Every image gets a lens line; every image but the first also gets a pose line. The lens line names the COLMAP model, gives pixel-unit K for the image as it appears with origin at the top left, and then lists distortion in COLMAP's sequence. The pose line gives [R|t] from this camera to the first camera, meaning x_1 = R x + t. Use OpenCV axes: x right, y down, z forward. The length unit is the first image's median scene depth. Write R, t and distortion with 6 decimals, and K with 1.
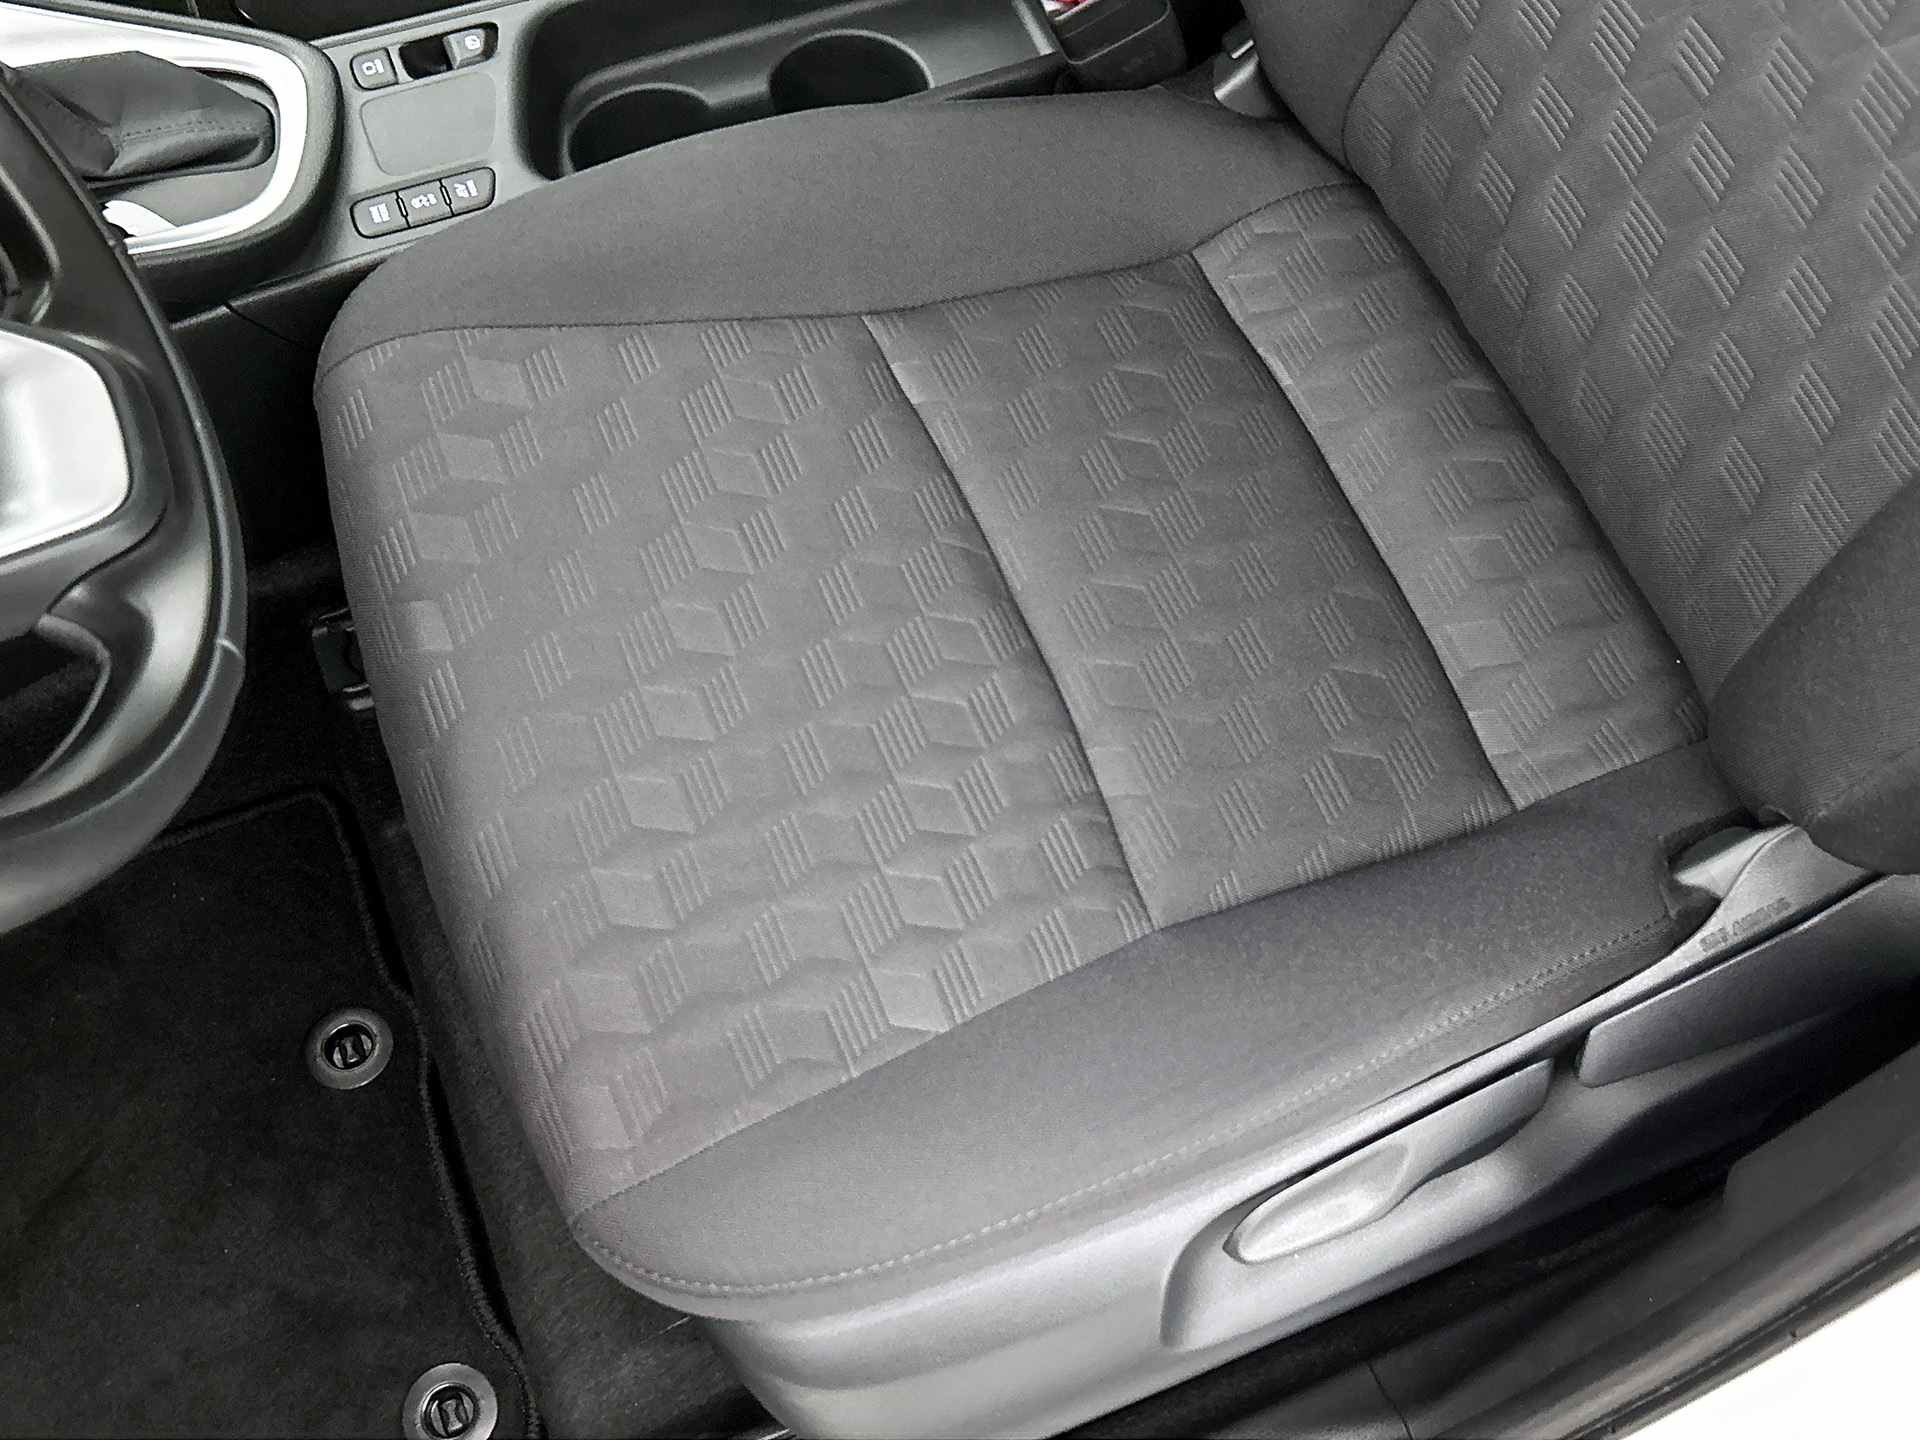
lens RADIAL K [[1980.3, 0, 956.2], [0, 1980.3, 725.1], [0, 0, 1]] dist [0.040278, 0.000000]
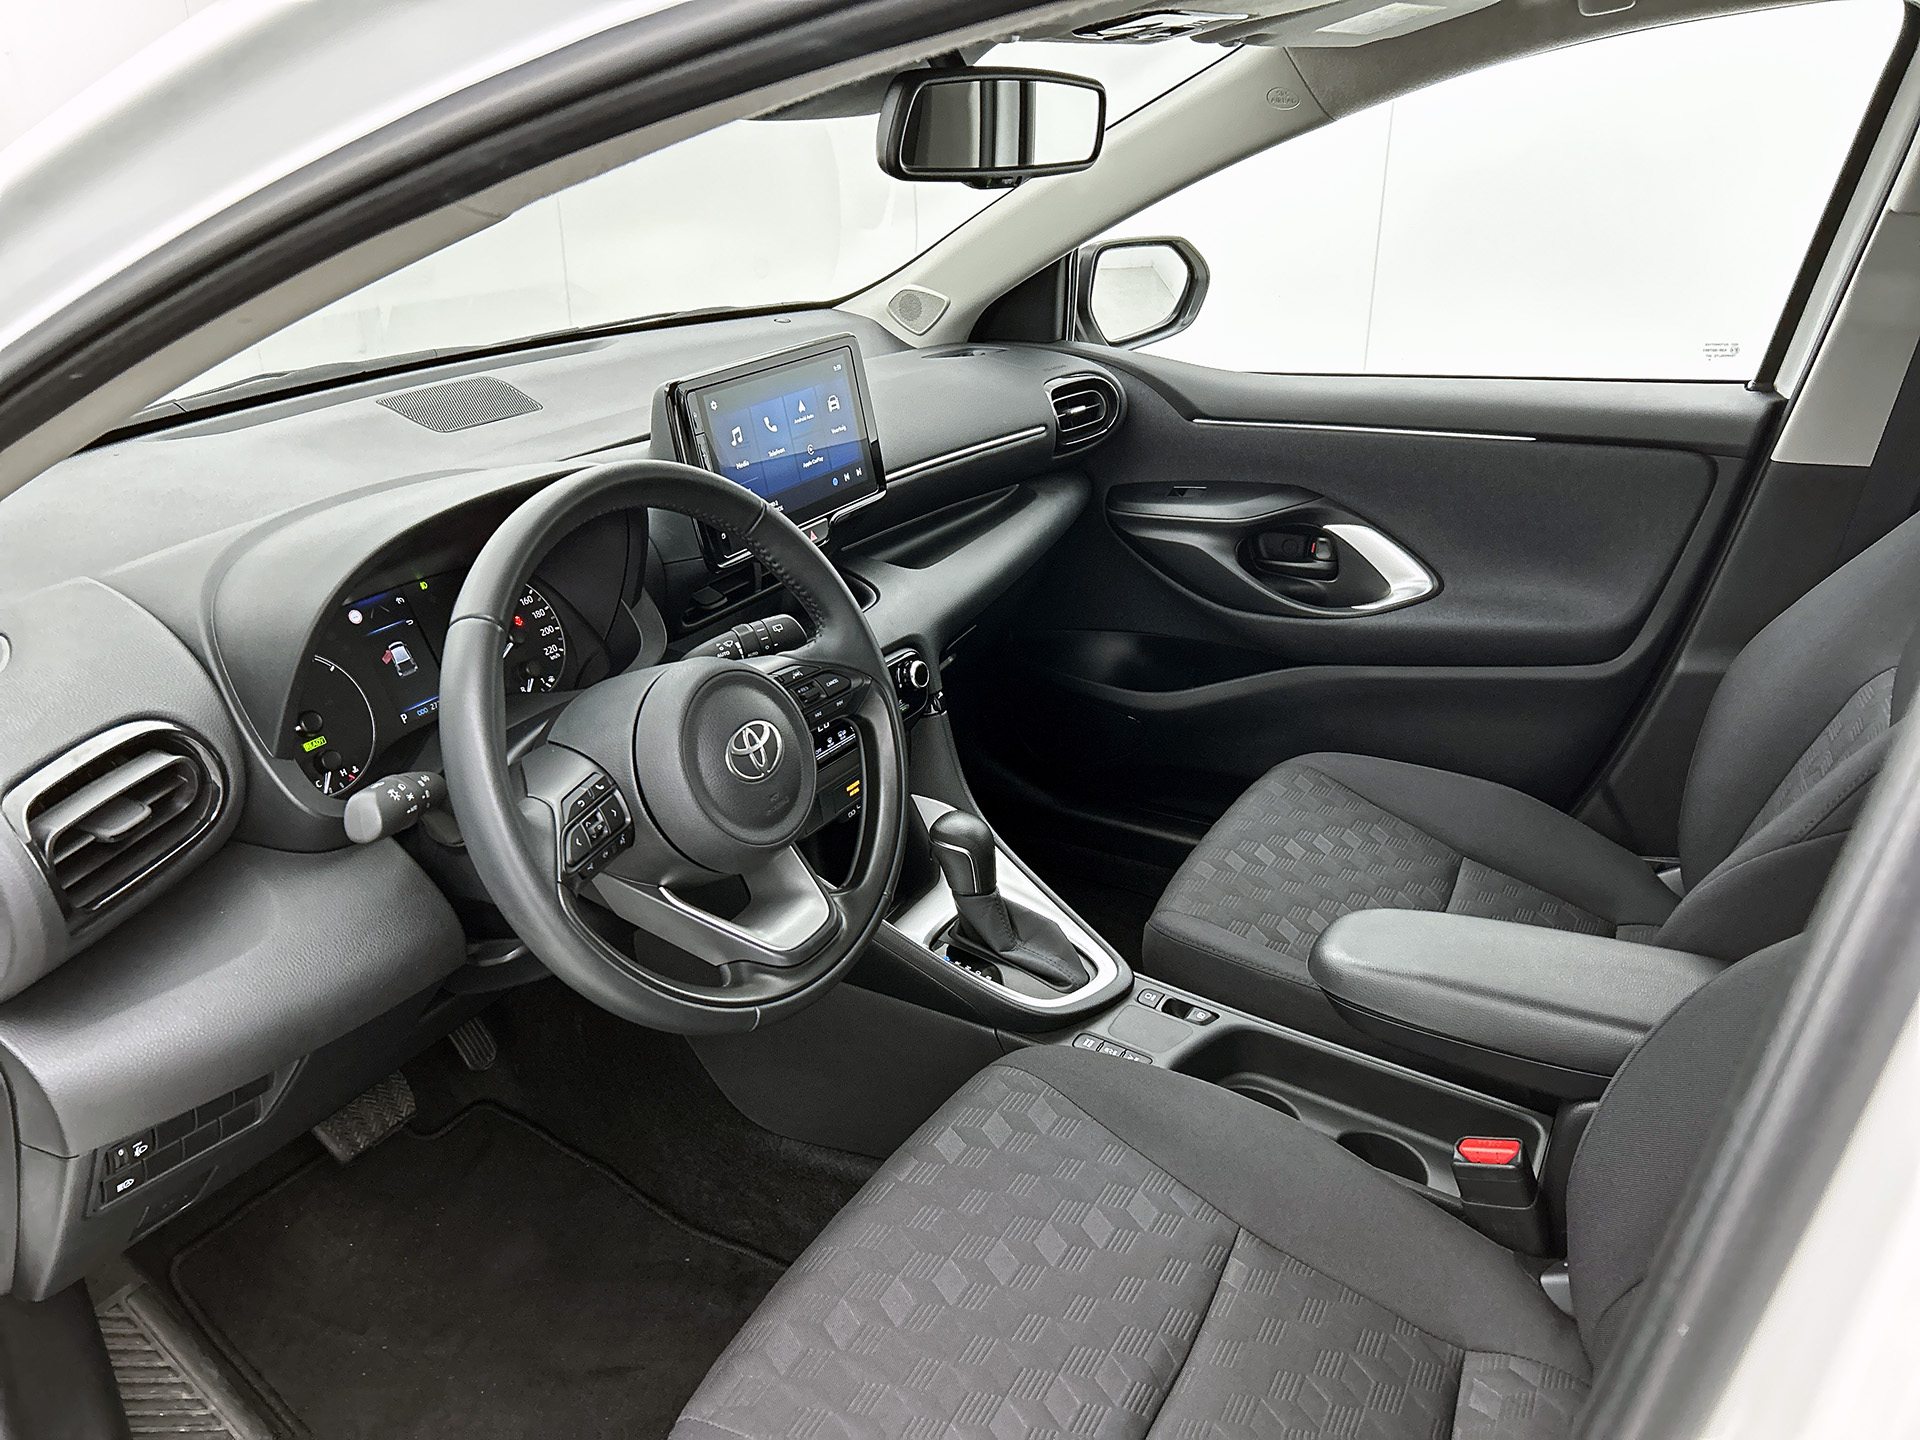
lens RADIAL K [[1419.3, 0, 959.9], [0, 1419.3, 731.6], [0, 0, 1]] dist [0.032838, -0.034496]
pose [[0.623164, 0.346960, -0.700918, 0.491072], [-0.704937, 0.637325, -0.311256, 0.060143], [0.338719, 0.688067, 0.641743, -0.102357]]
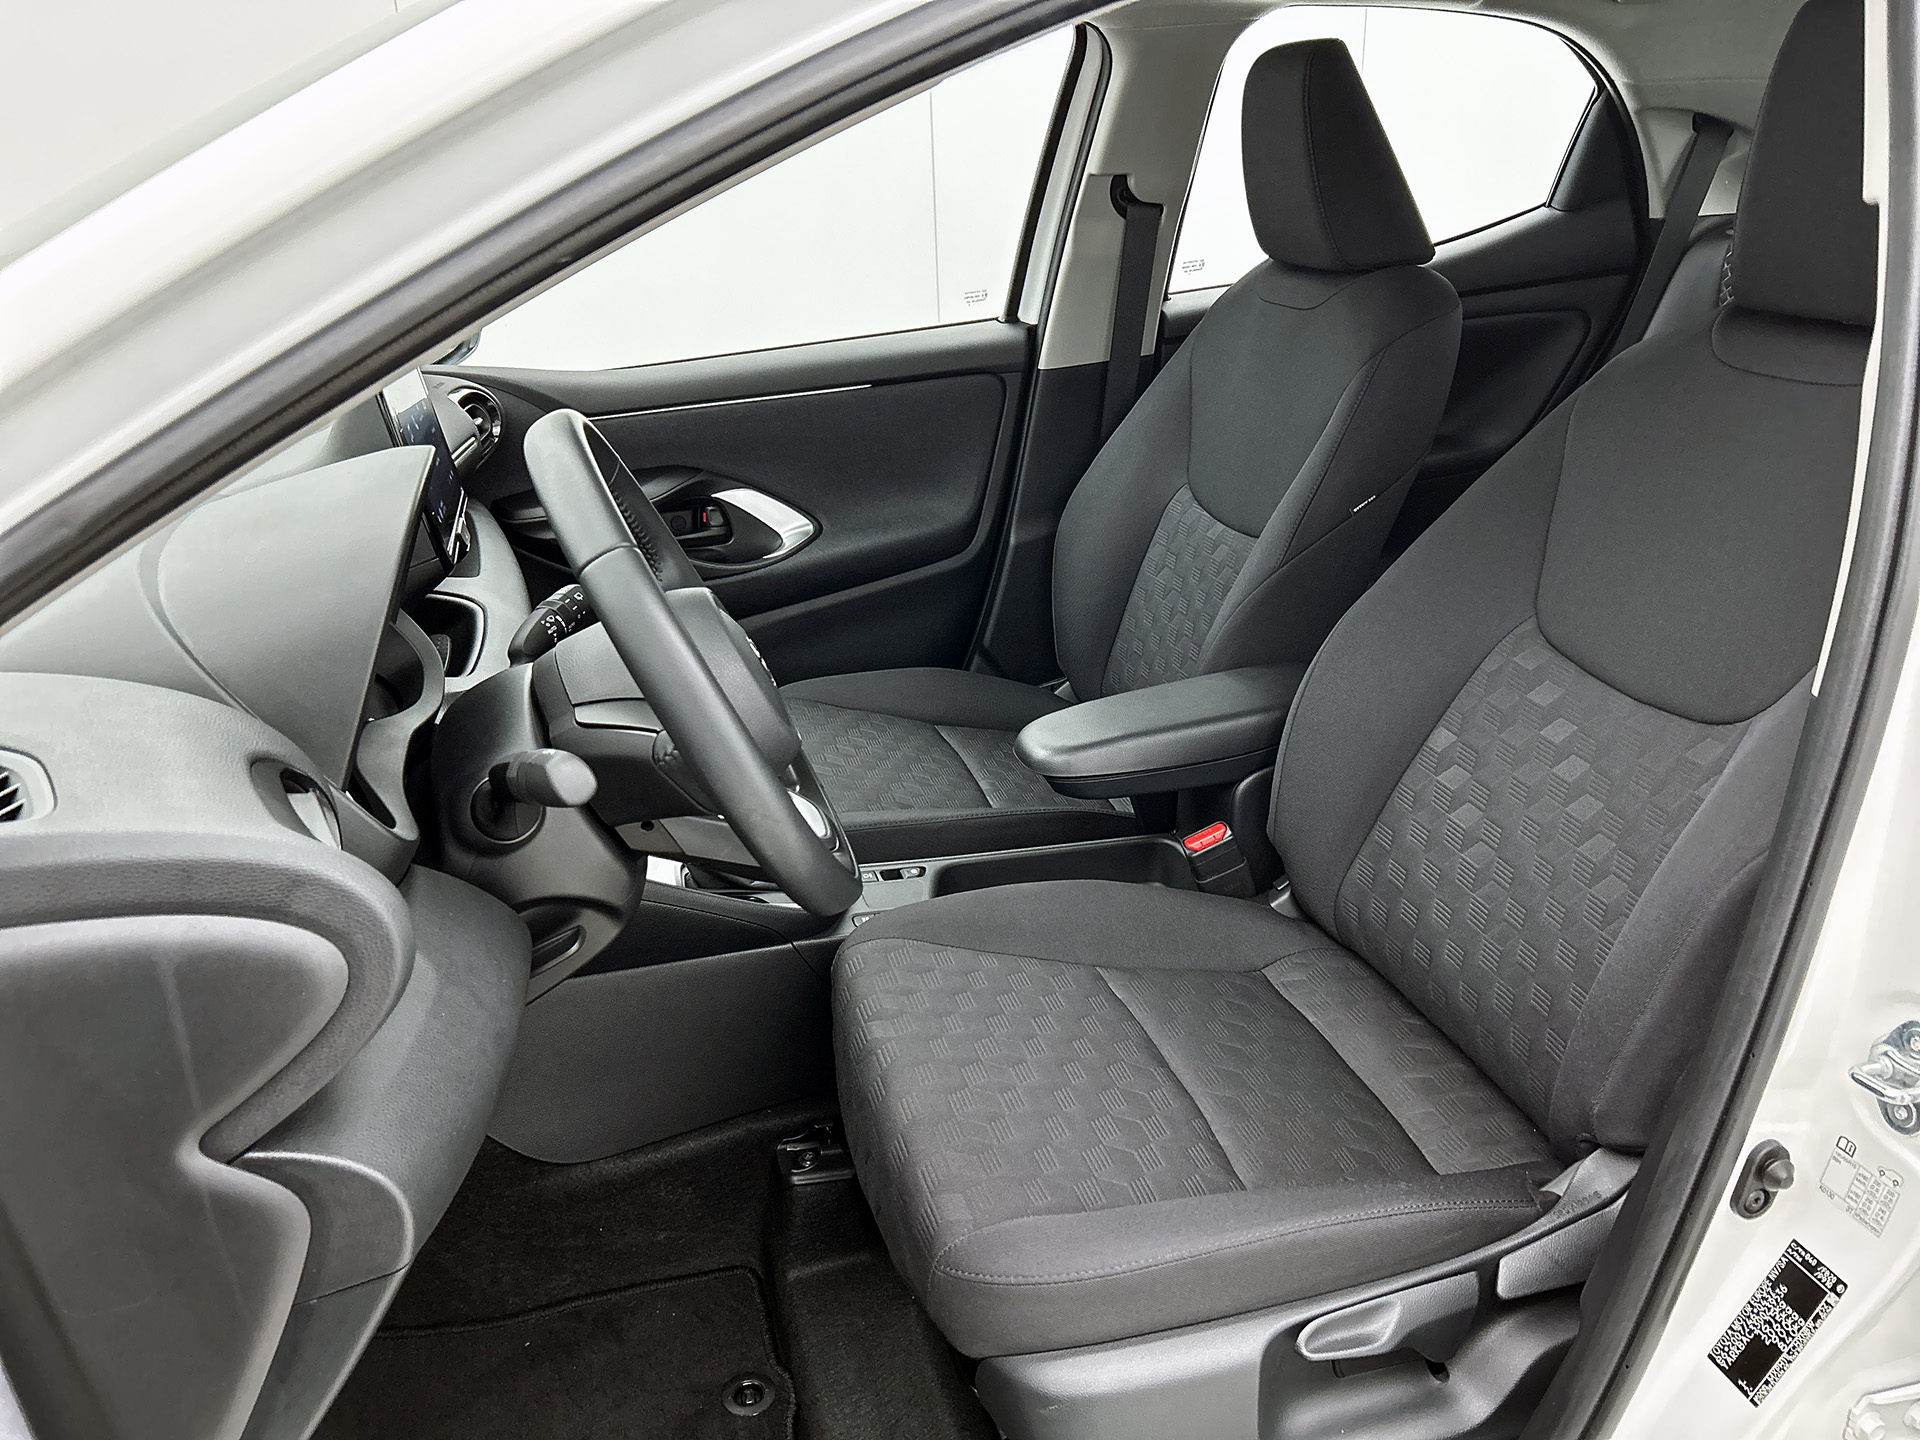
lens RADIAL K [[1419.3, 0, 954.7], [0, 1419.3, 757.7], [0, 0, 1]] dist [0.032838, -0.034496]
pose [[0.992320, 0.046971, -0.114429, -0.034863], [-0.109692, 0.761703, -0.638574, 0.578949], [0.057167, 0.646221, 0.761006, -0.248815]]
